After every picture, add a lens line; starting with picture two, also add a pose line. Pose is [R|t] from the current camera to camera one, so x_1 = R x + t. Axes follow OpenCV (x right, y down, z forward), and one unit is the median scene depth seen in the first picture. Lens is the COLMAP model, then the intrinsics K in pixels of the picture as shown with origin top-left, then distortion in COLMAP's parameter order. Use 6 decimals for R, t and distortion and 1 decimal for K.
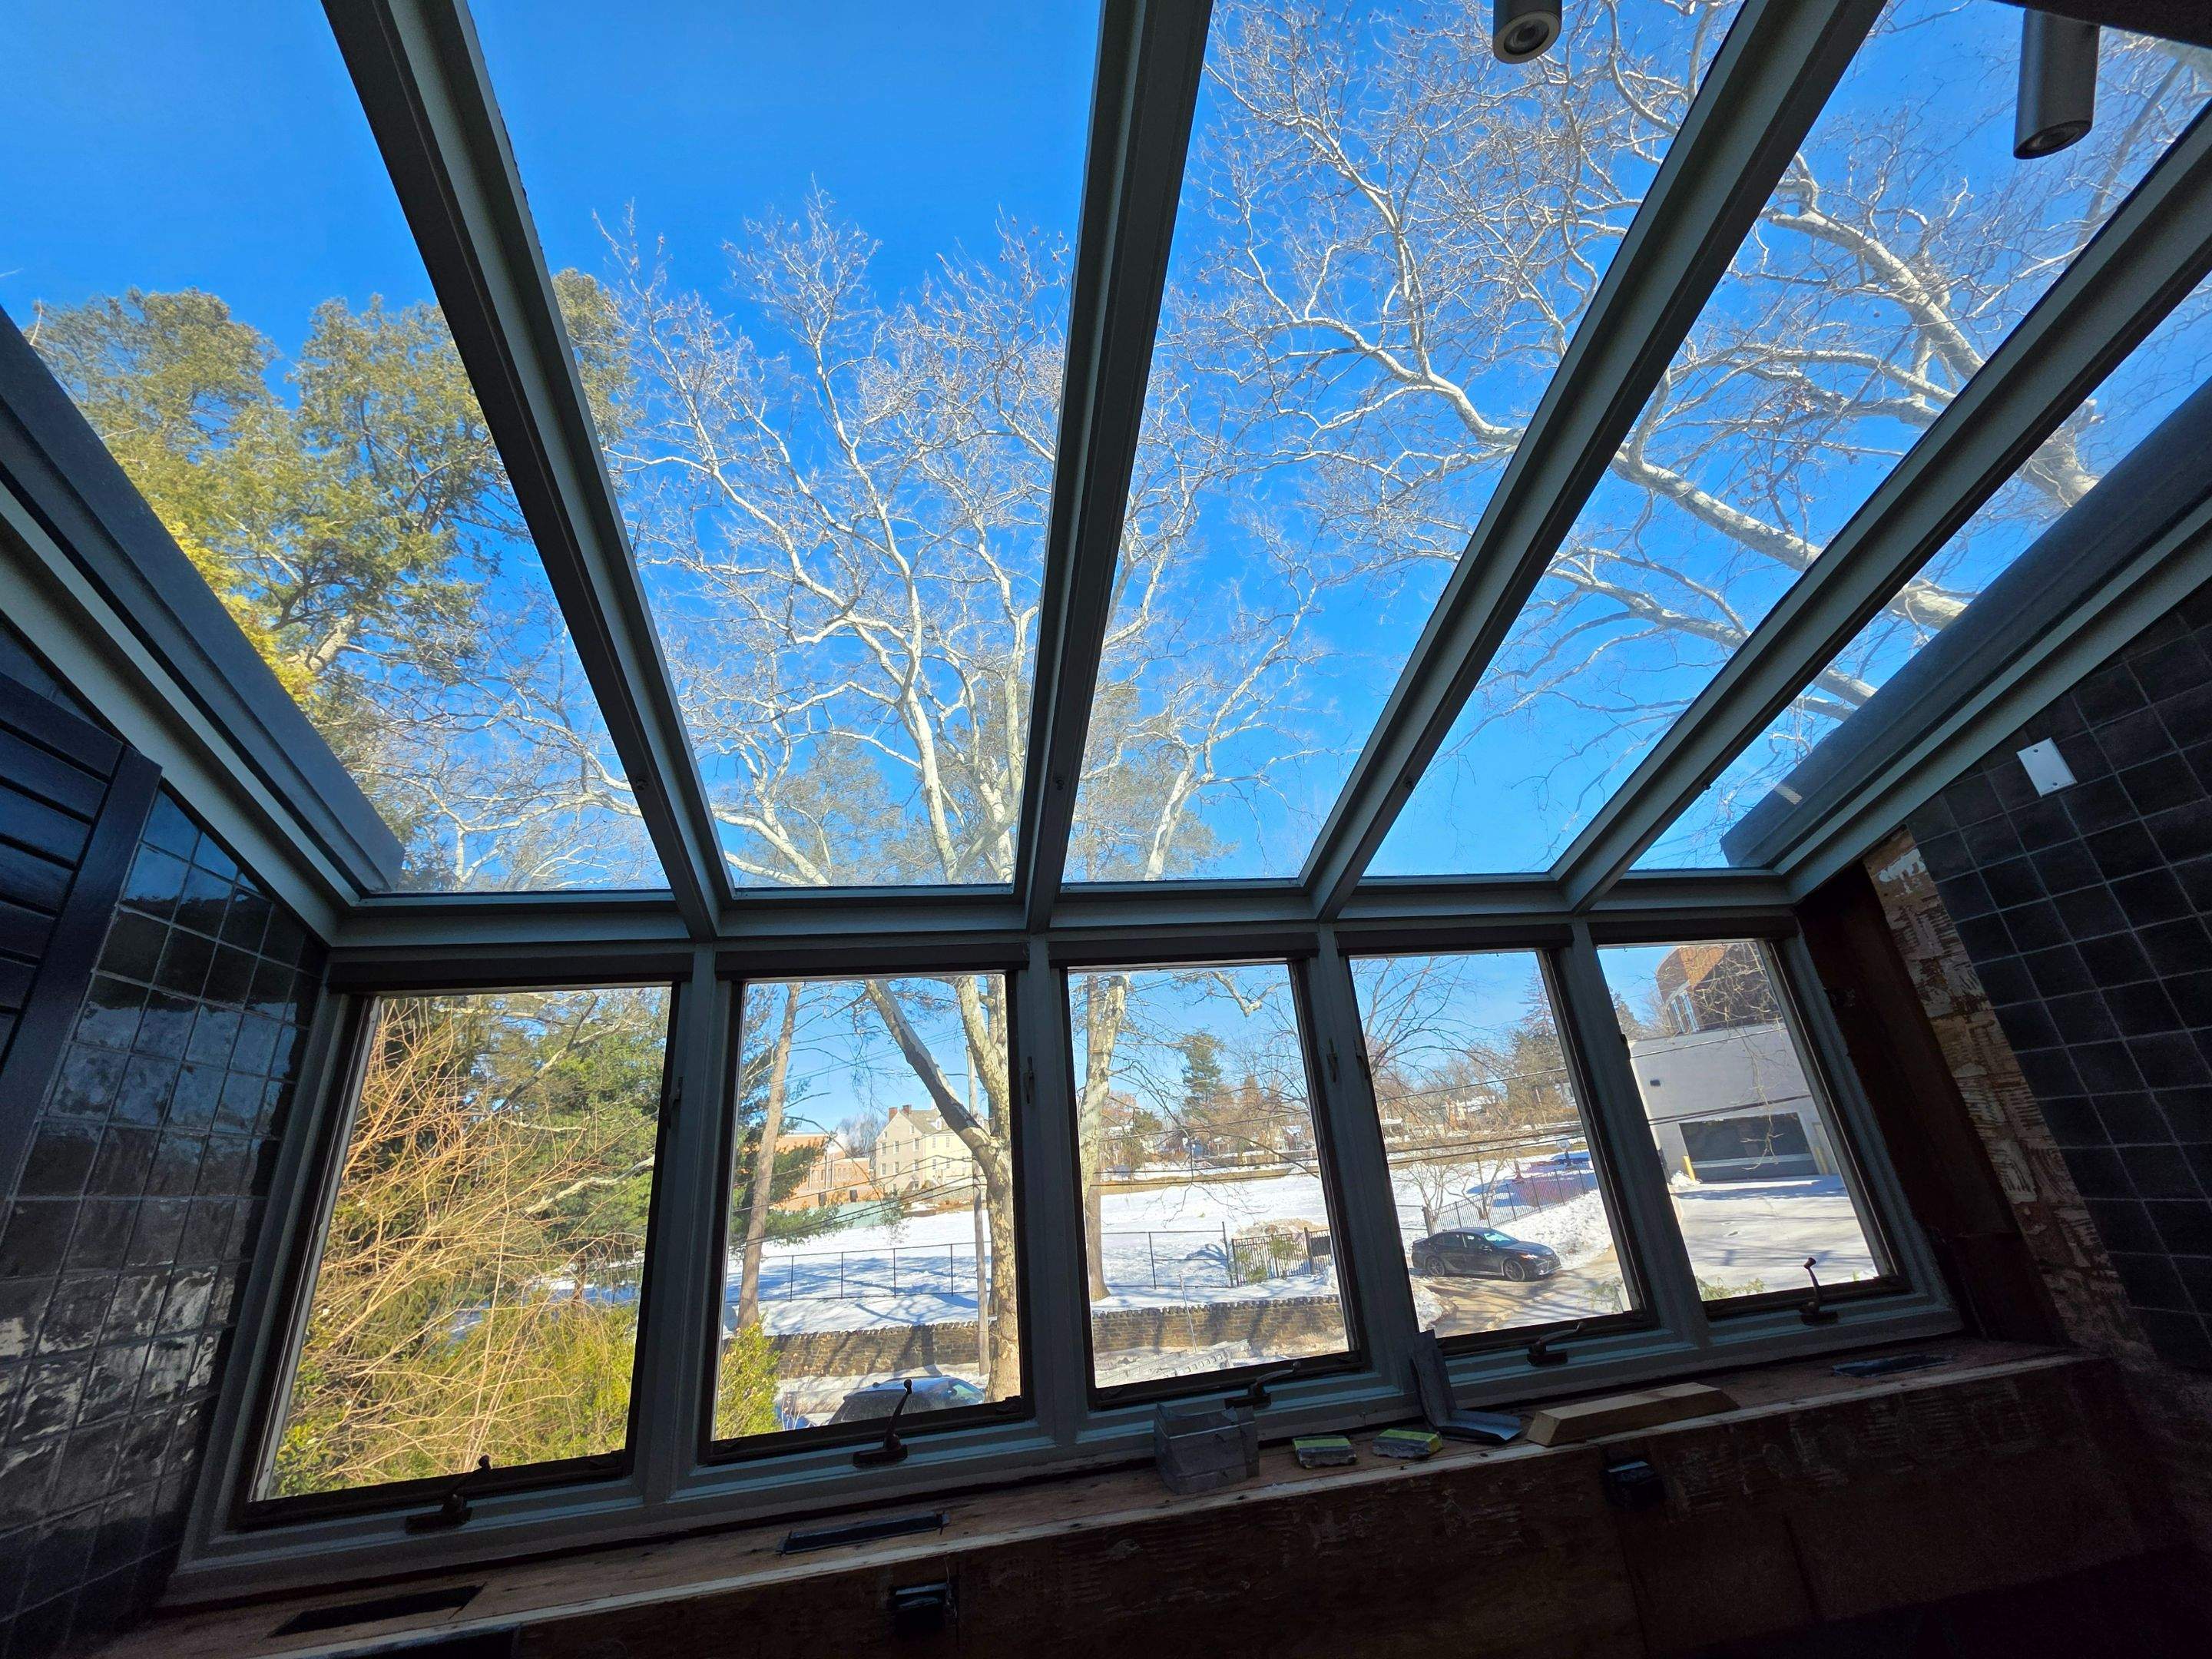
lens RADIAL K [[874.6, 0, 1112.1], [0, 874.6, 822.8], [0, 0, 1]] dist [0.004416, -0.000470]
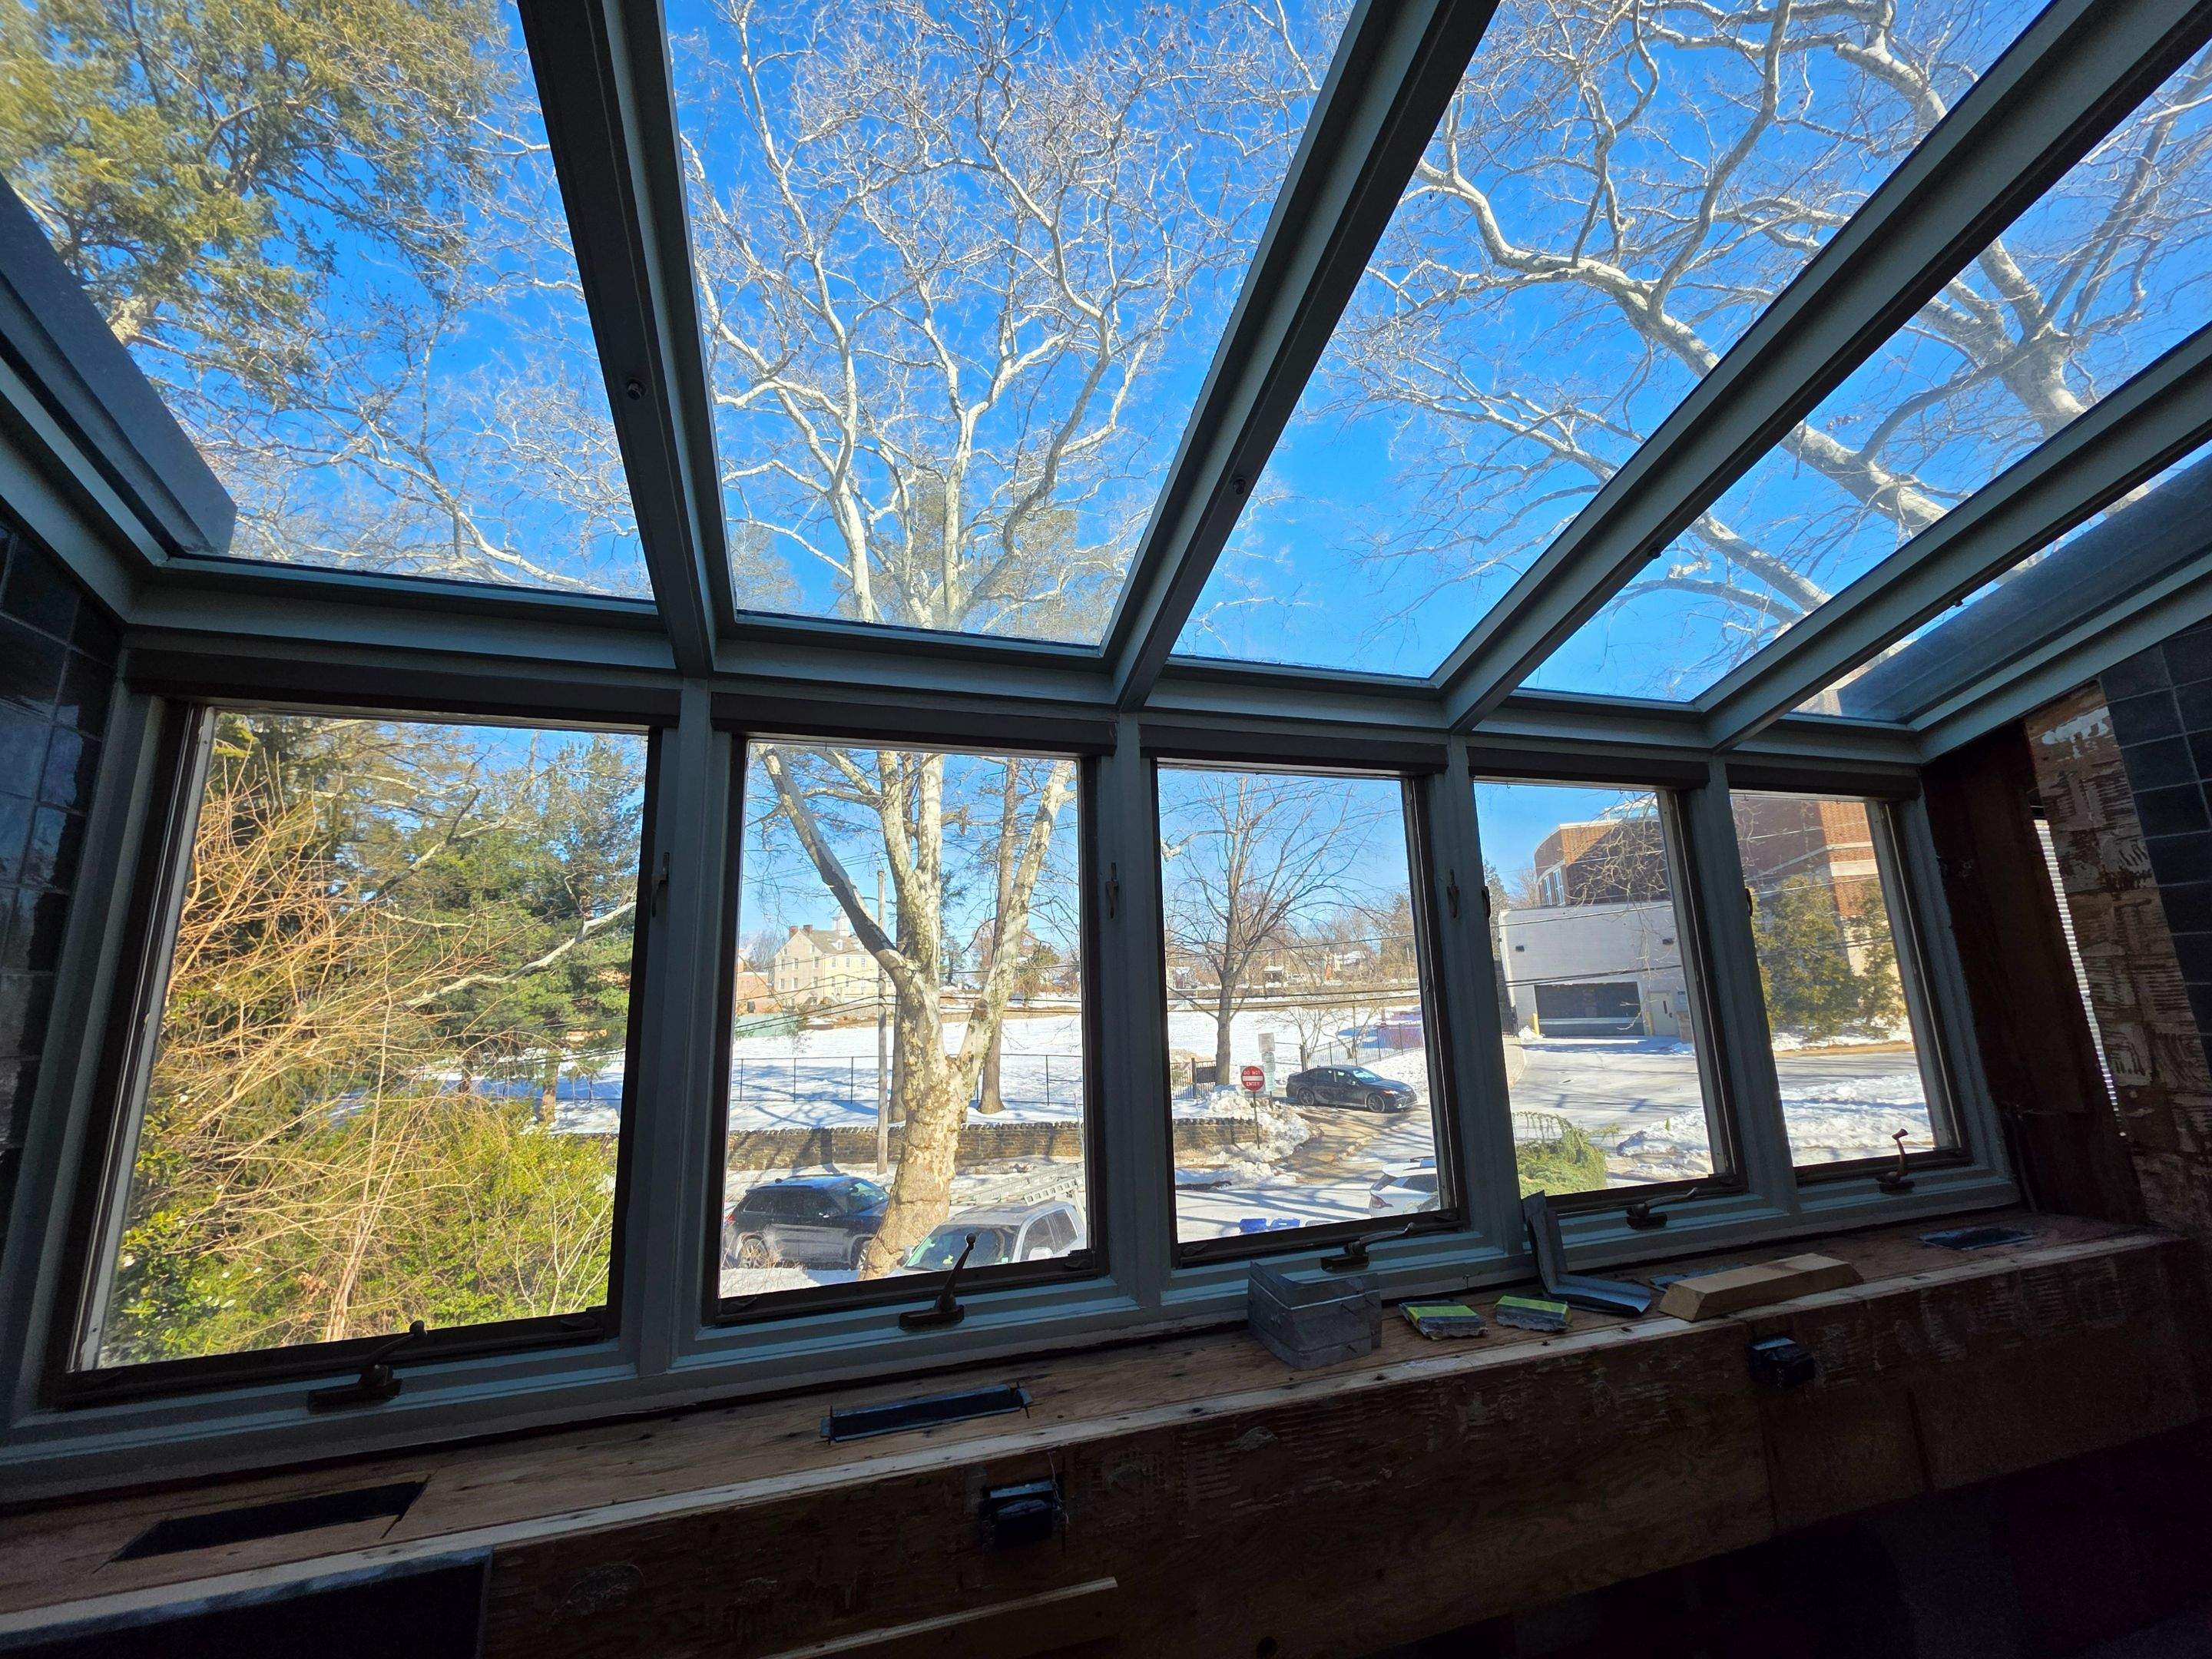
lens RADIAL K [[876.0, 0, 1113.4], [0, 876.0, 822.9], [0, 0, 1]] dist [0.003296, -0.000226]
pose [[0.991399, 0.076200, 0.106402, -0.022634], [-0.093864, 0.980553, 0.172354, 0.011645], [-0.091200, -0.180859, 0.979272, 0.027537]]
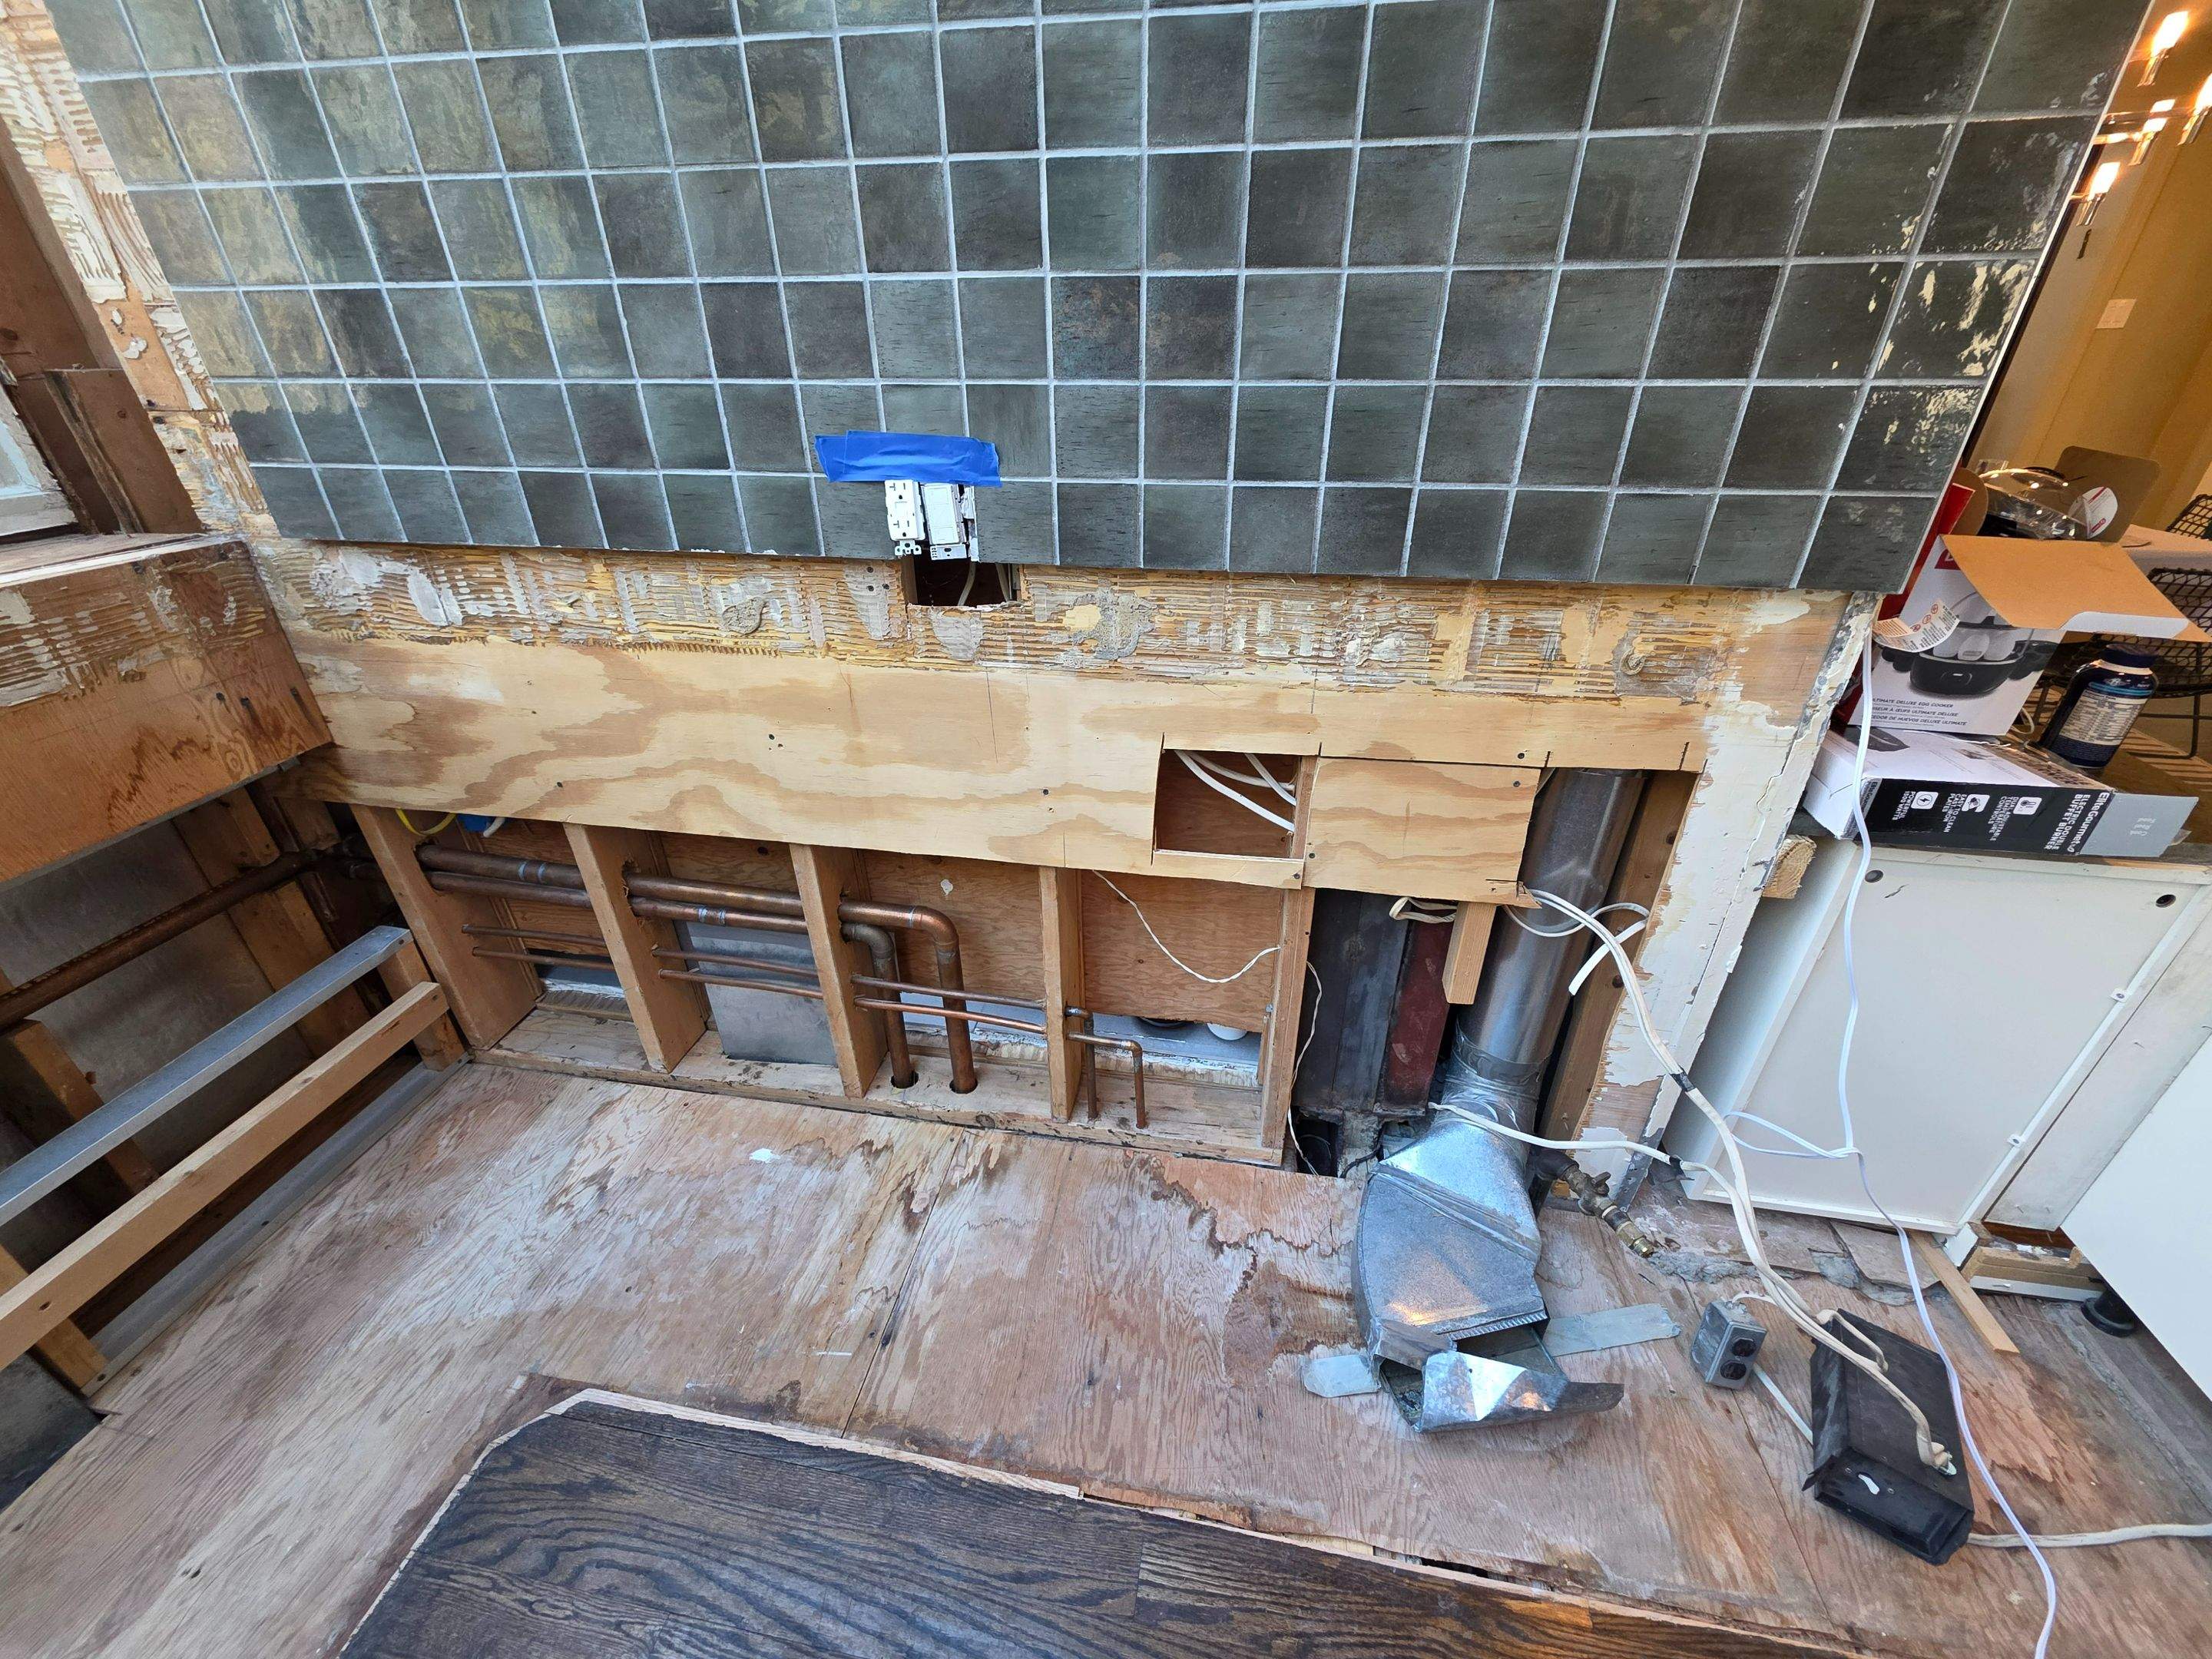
lens RADIAL K [[875.2, 0, 1108.9], [0, 875.2, 819.4], [0, 0, 1]] dist [0.004895, -0.001831]
pose [[0.340301, -0.372738, 0.863285, 0.080835], [-0.377032, 0.786960, 0.488406, 0.022102], [-0.861418, -0.491692, 0.127269, 0.025973]]
